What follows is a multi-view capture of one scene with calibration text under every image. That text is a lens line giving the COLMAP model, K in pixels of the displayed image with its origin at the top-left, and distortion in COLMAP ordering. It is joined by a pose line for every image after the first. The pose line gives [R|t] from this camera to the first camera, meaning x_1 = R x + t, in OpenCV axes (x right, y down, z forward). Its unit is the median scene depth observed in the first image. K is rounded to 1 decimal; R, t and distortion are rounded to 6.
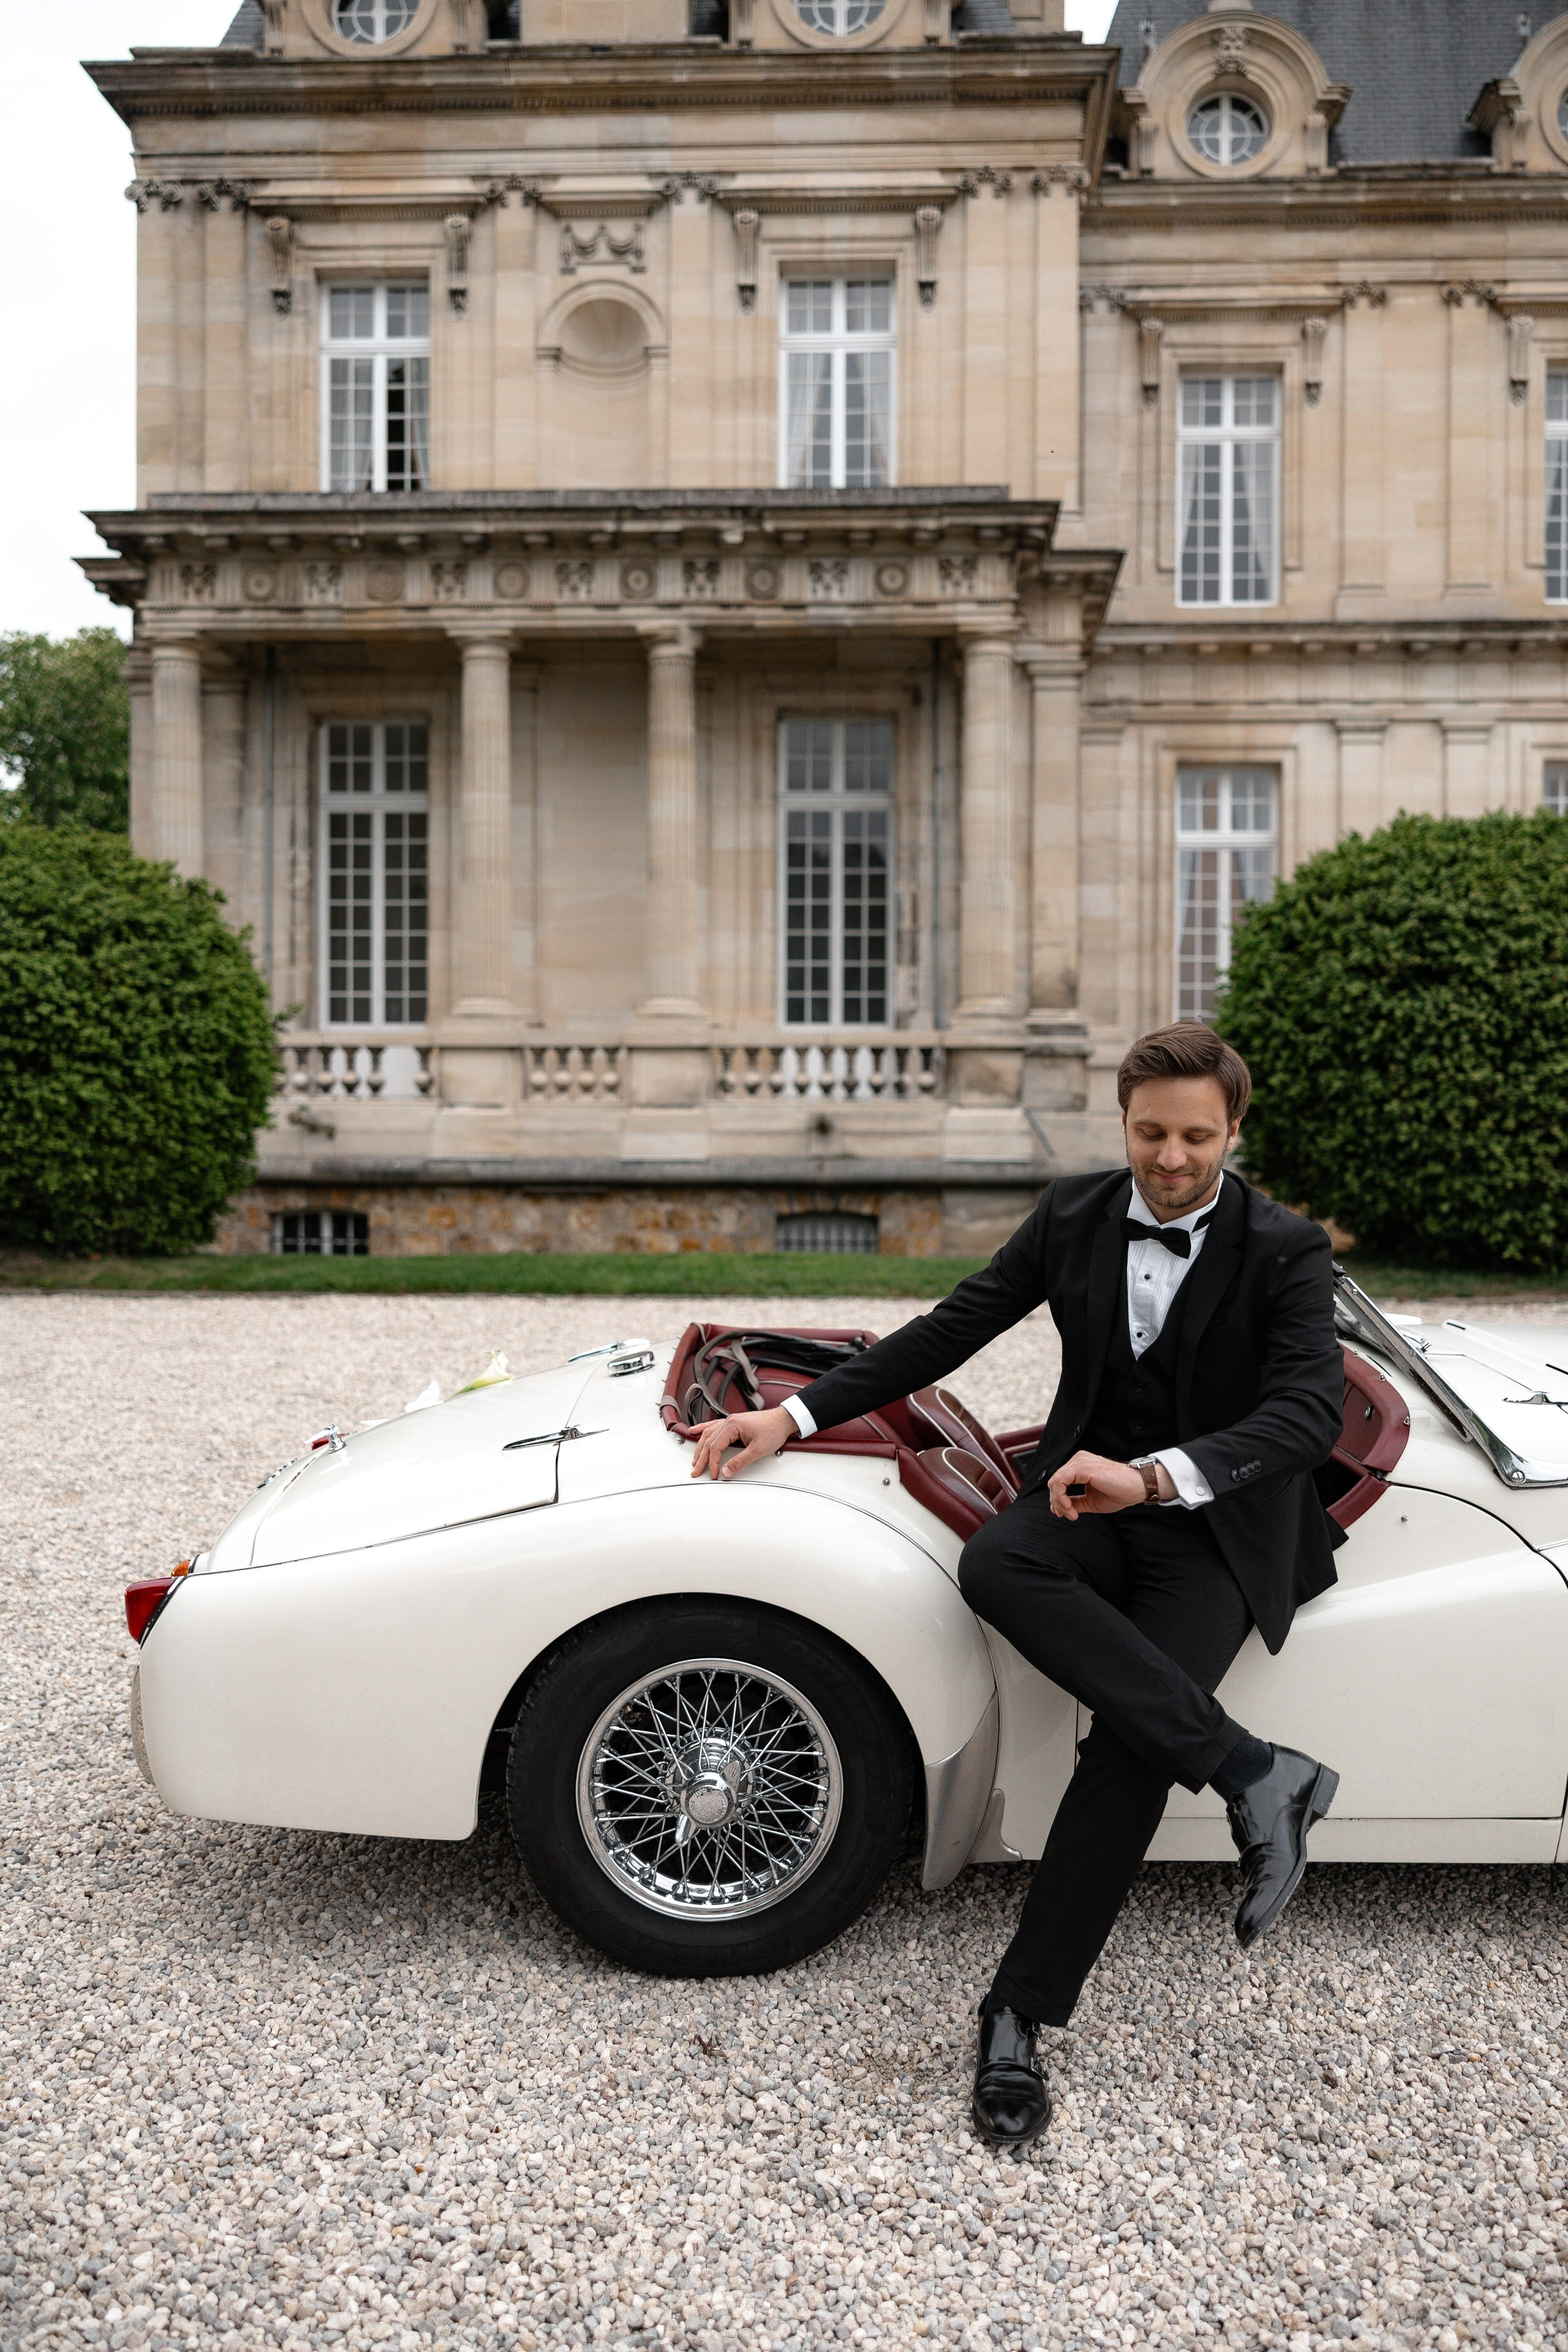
lens RADIAL K [[1837.3, 0, 876.3], [0, 1837.3, 1173.7], [0, 0, 1]] dist [-0.000126, 0.001004]
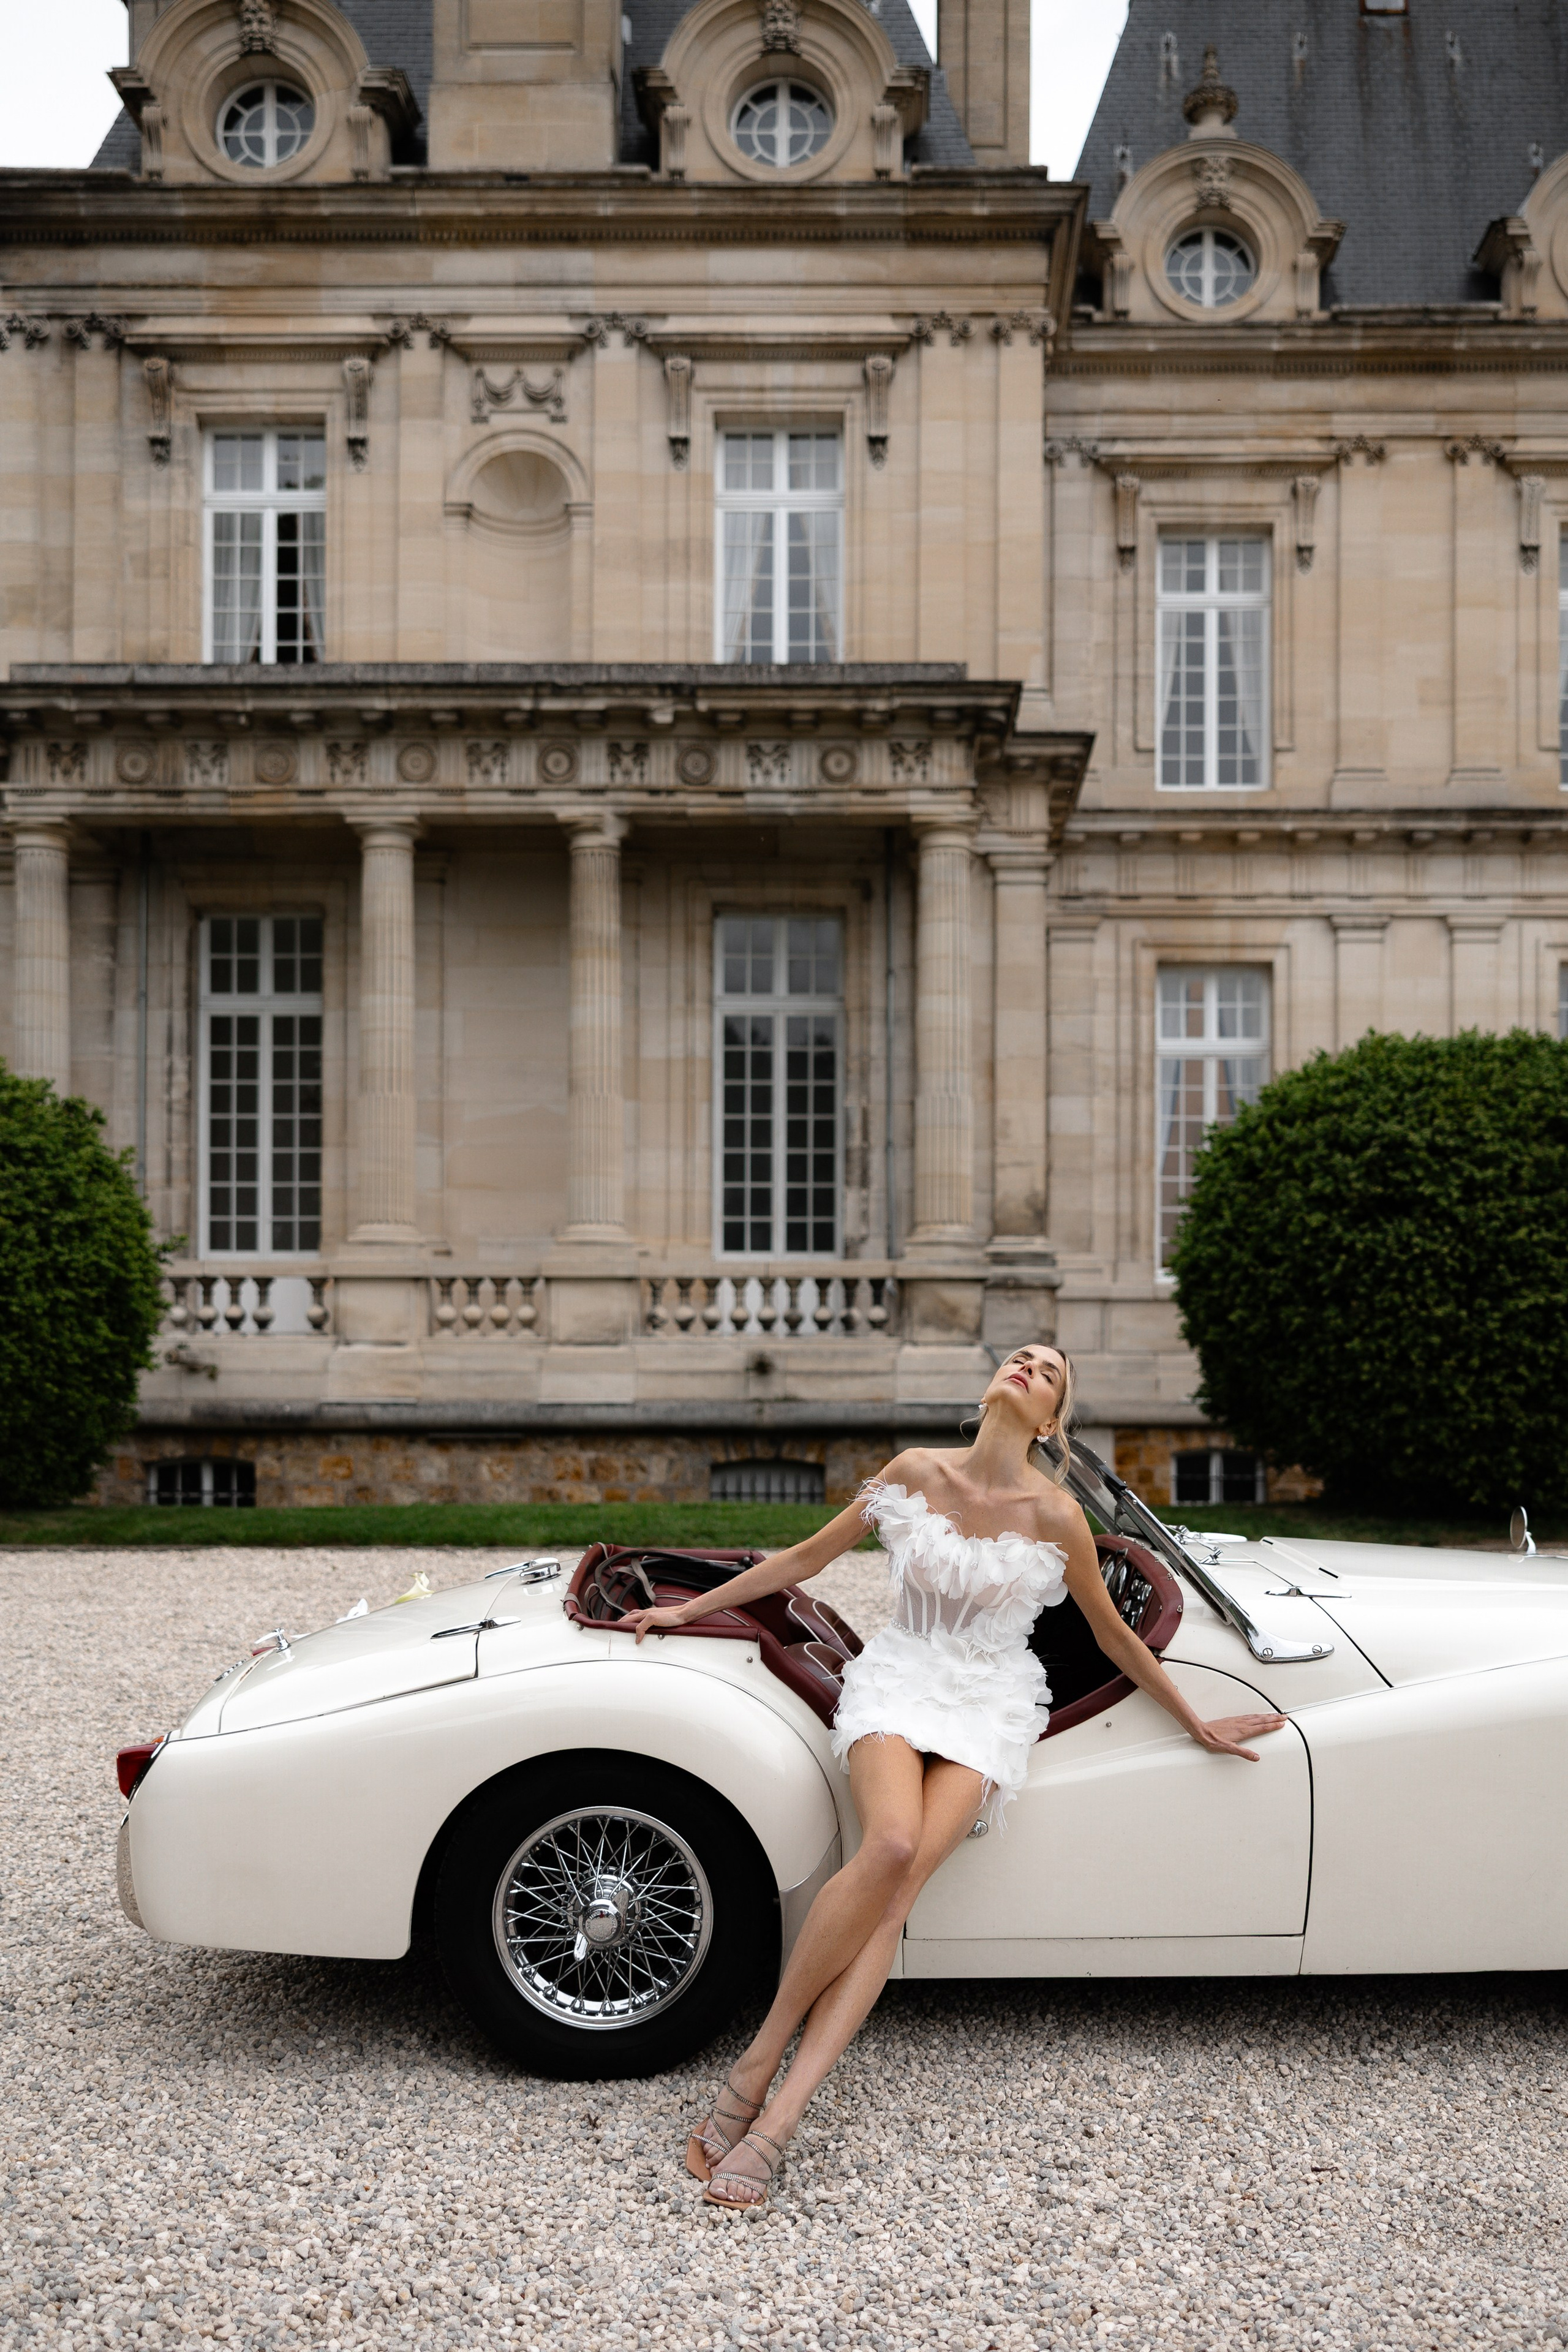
lens RADIAL K [[2163.0, 0, 907.6], [0, 2163.0, 1380.3], [0, 0, 1]] dist [0.004034, -0.000181]
pose [[0.999538, -0.001516, 0.030341, 0.009770], [0.002085, 0.999823, -0.018717, 0.001439], [-0.030307, 0.018772, 0.999364, -0.064123]]
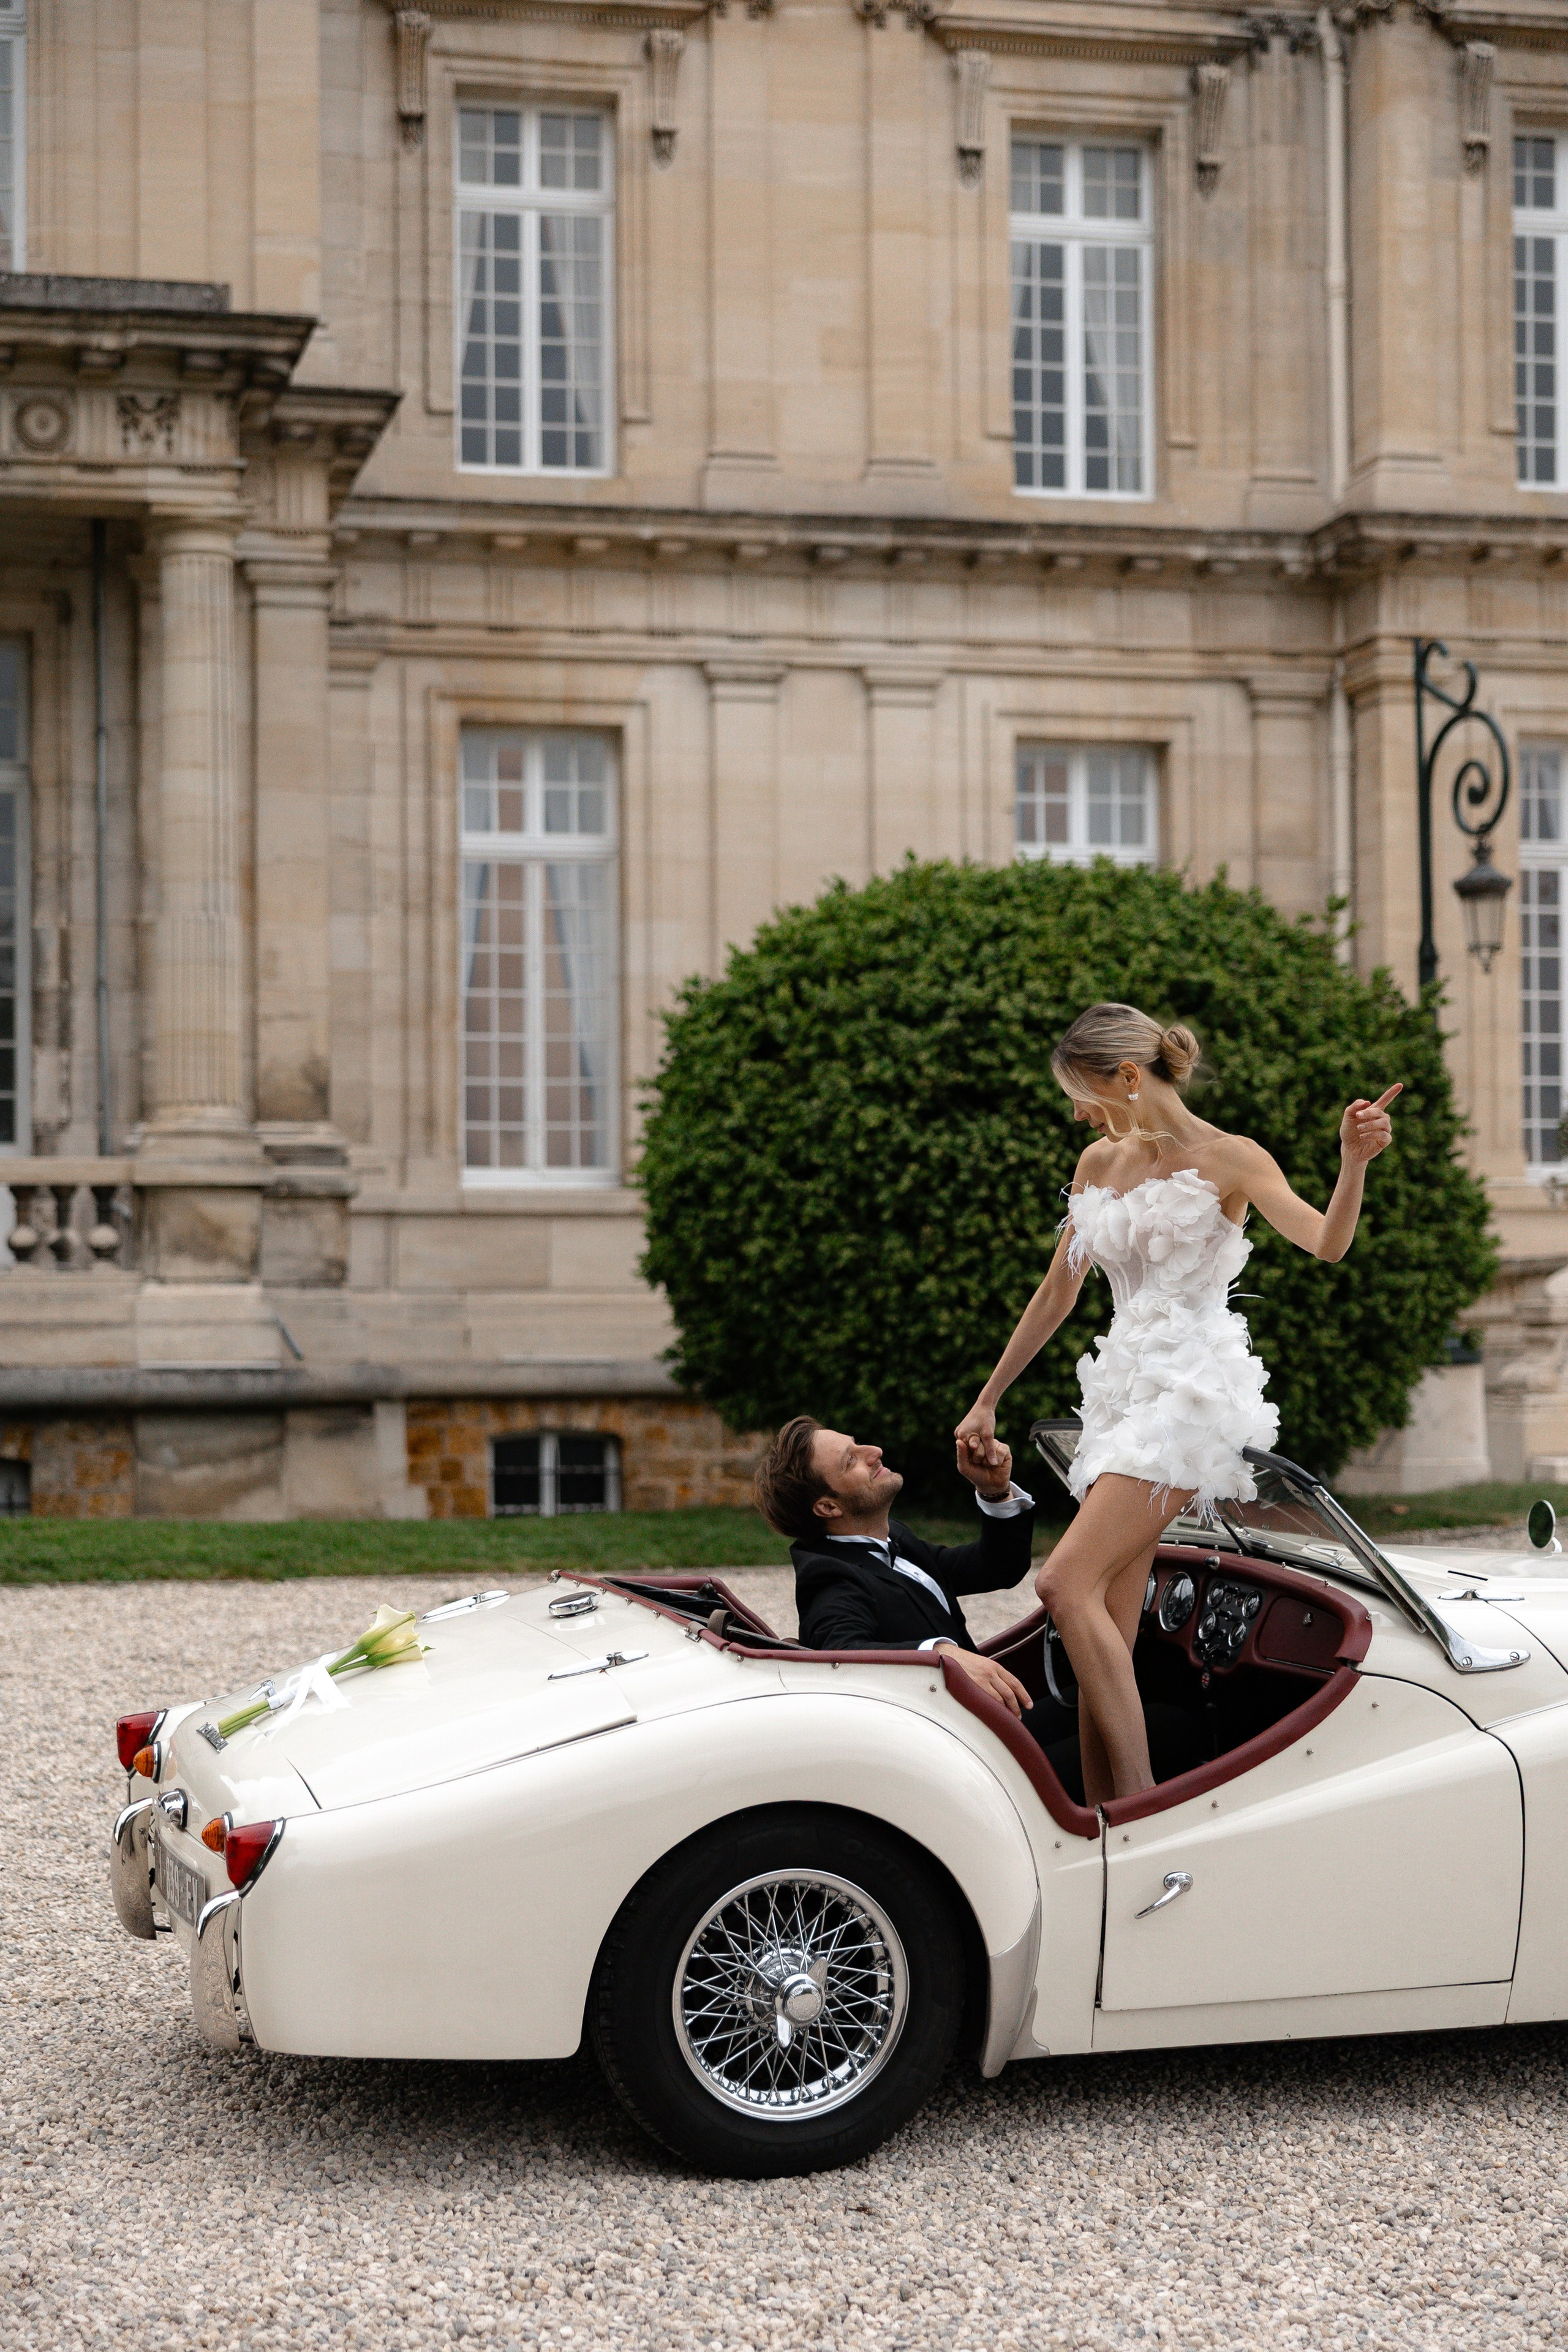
lens RADIAL K [[3366.7, 0, 499.6], [0, 3366.7, 1329.3], [0, 0, 1]] dist [-0.016560, 0.080349]
pose [[0.973195, -0.009469, 0.229786, -0.101065], [0.013282, 0.999798, -0.015056, -0.001720], [-0.229597, 0.017704, 0.973125, -0.122357]]
